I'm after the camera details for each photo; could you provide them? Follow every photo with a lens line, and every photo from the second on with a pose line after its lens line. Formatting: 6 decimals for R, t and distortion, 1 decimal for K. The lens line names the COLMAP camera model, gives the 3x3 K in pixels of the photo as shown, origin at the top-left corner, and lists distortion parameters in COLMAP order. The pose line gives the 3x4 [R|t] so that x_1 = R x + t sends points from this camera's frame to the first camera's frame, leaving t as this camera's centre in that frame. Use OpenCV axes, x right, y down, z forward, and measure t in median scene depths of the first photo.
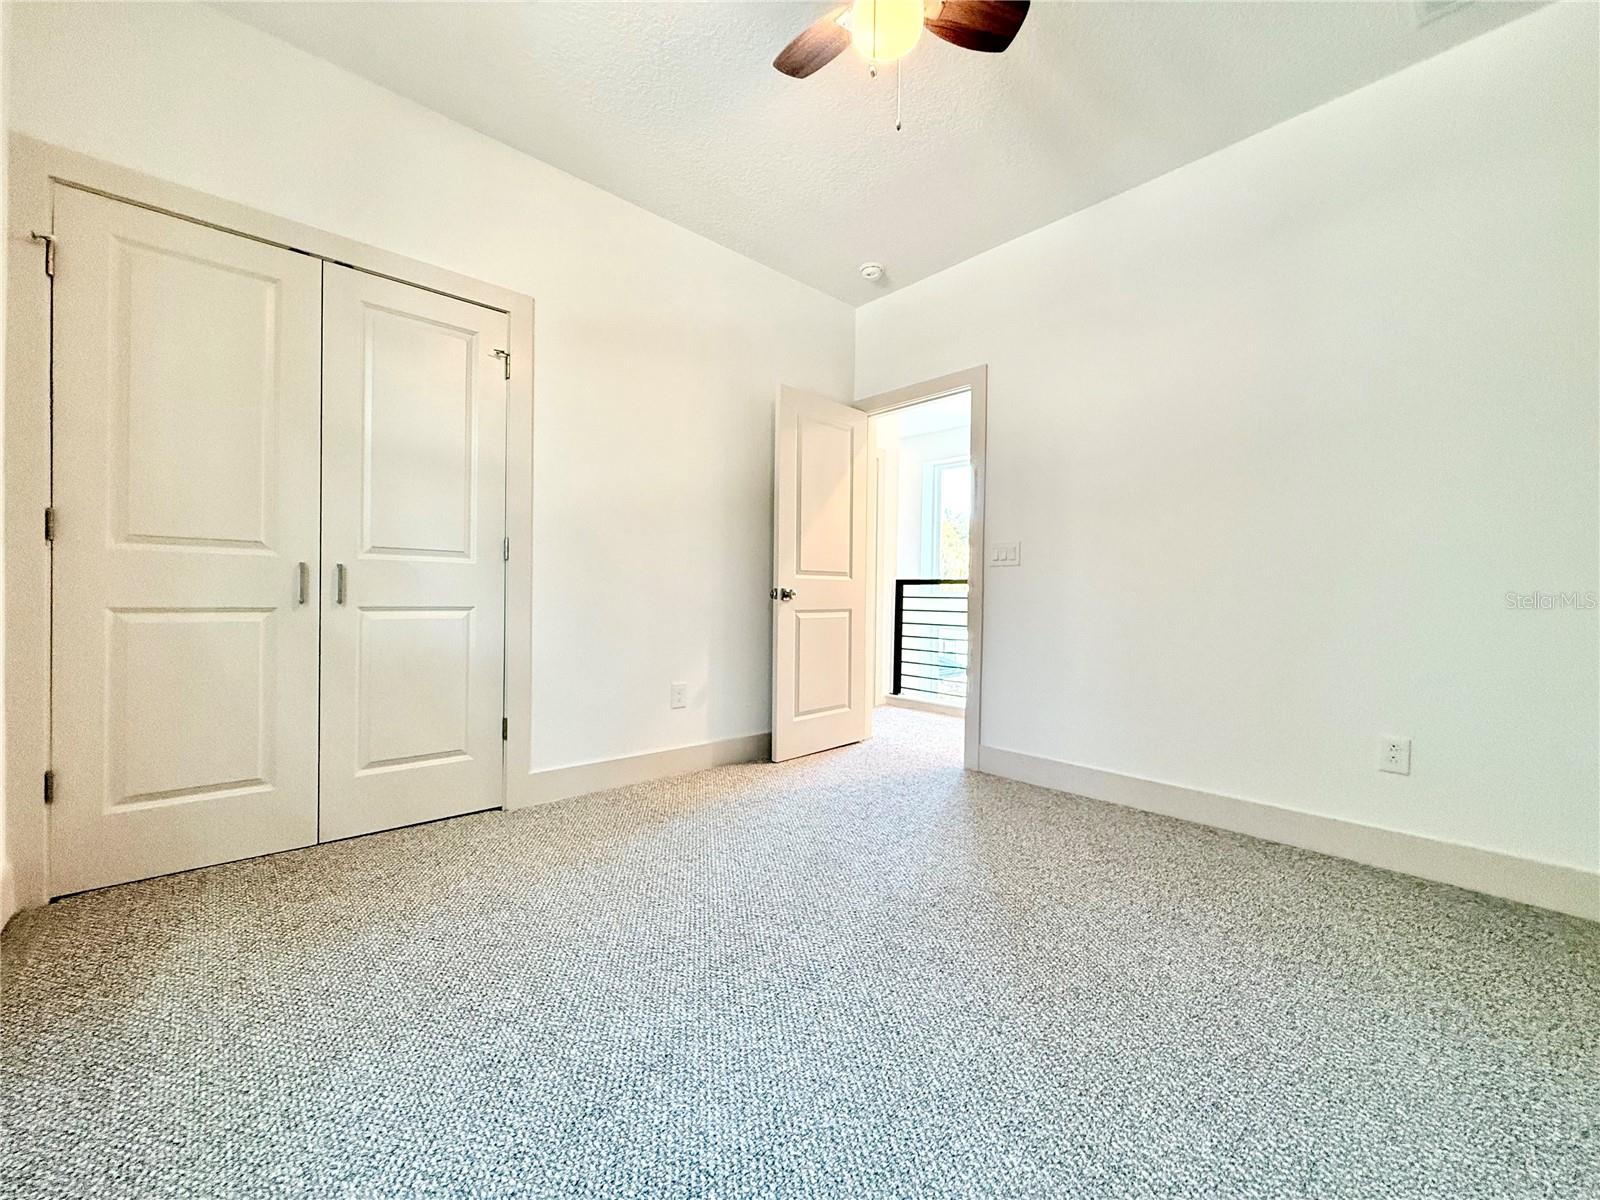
lens RADIAL K [[642.5, 0, 783.7], [0, 642.5, 599.7], [0, 0, 1]] dist [0.003848, 0.000156]
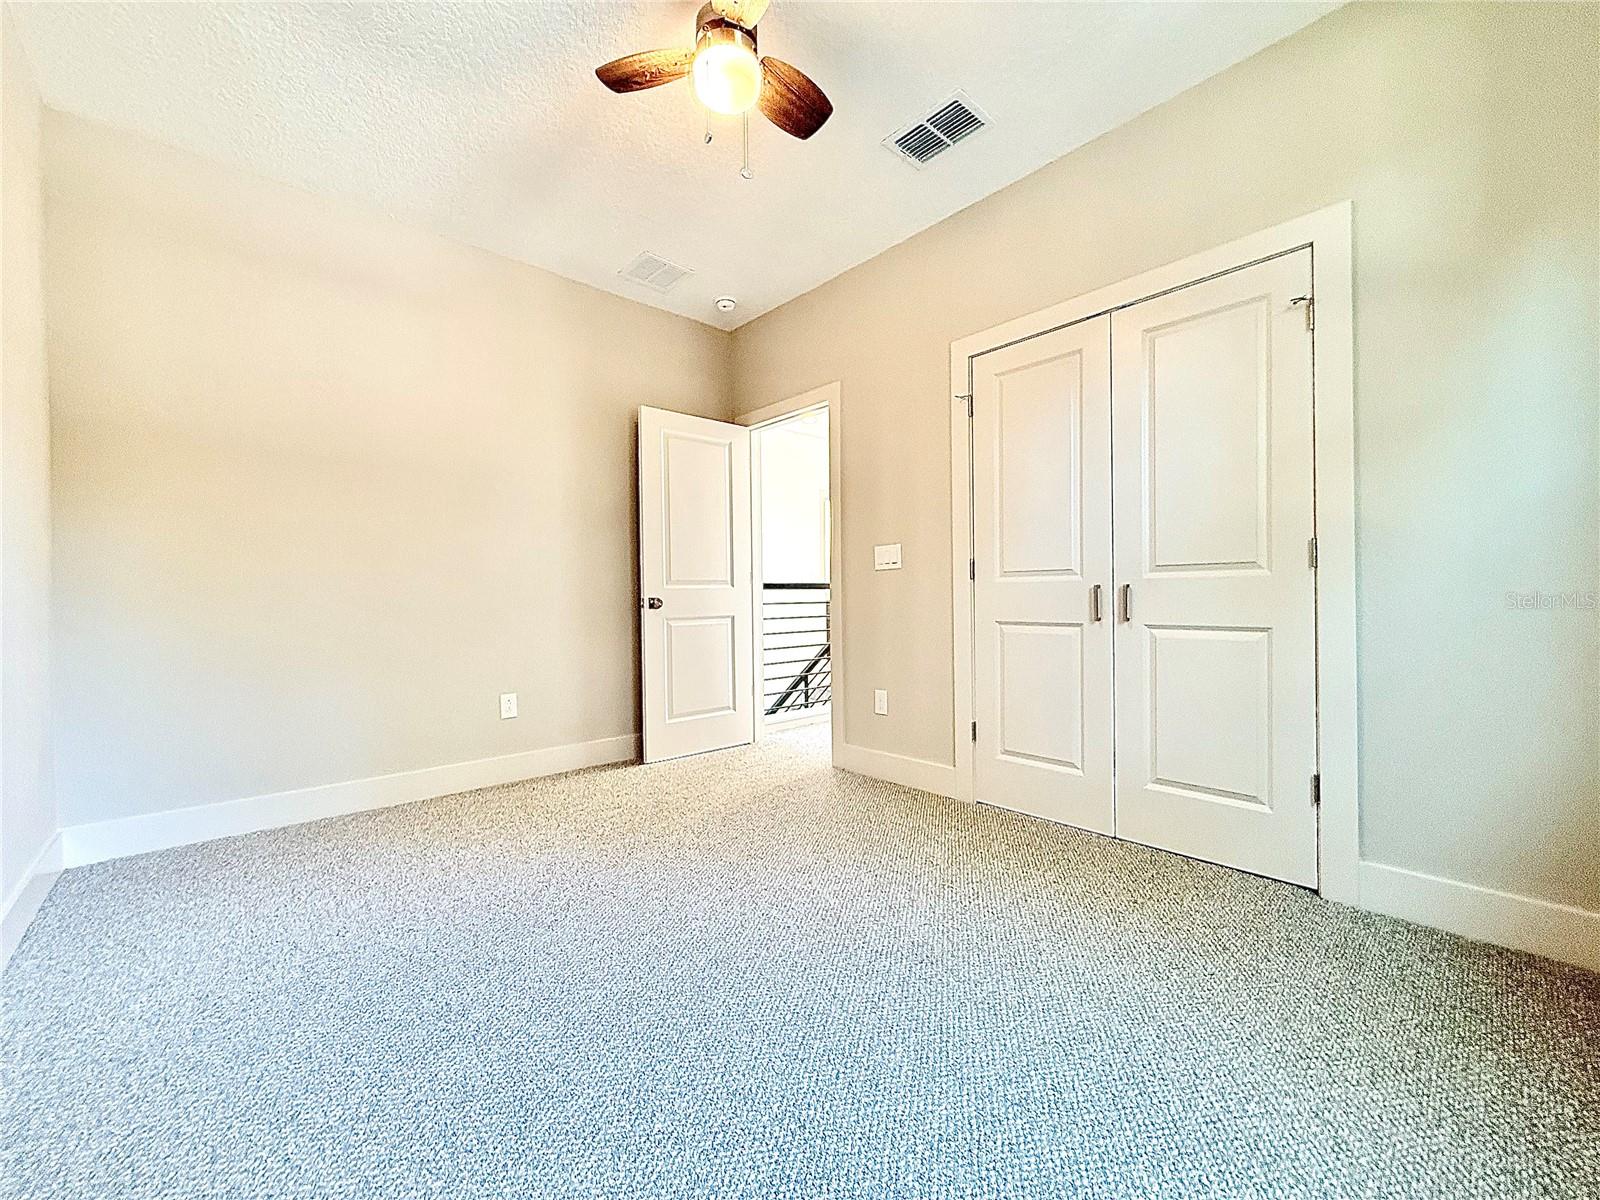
lens RADIAL K [[642.5, 0, 783.5], [0, 642.5, 600.6], [0, 0, 1]] dist [0.003848, 0.000156]
pose [[-0.007322, -0.019961, -0.999774, 0.488512], [-0.015114, 0.999689, -0.019849, 0.002431], [0.999859, 0.014966, -0.007621, 0.528354]]
